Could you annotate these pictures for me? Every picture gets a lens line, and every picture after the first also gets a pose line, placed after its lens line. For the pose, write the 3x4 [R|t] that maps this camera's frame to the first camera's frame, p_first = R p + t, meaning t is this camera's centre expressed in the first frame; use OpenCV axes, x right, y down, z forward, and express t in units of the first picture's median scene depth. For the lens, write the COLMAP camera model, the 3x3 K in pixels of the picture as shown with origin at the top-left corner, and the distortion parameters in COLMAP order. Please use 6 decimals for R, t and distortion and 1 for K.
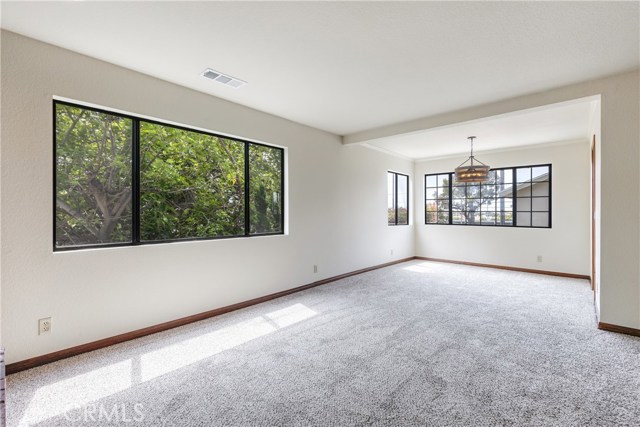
lens RADIAL K [[291.0, 0, 319.0], [0, 291.0, 214.0], [0, 0, 1]] dist [0.001671, -0.000155]
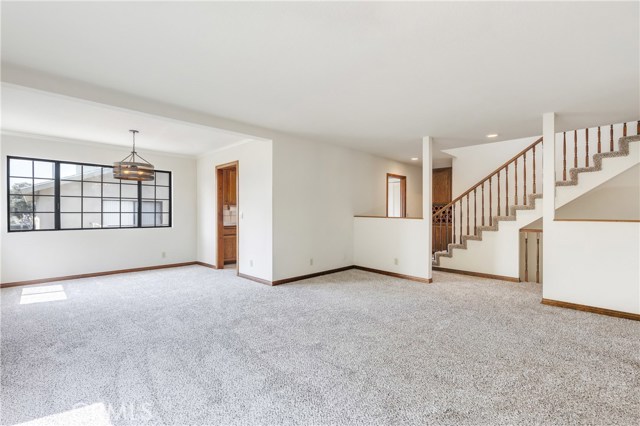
lens RADIAL K [[291.0, 0, 319.0], [0, 291.0, 213.5], [0, 0, 1]] dist [0.001671, -0.000155]
pose [[0.040672, -0.004831, 0.999161, -0.486024], [0.007998, 0.999958, 0.004509, -0.007749], [-0.999141, 0.007808, 0.040708, 0.526633]]
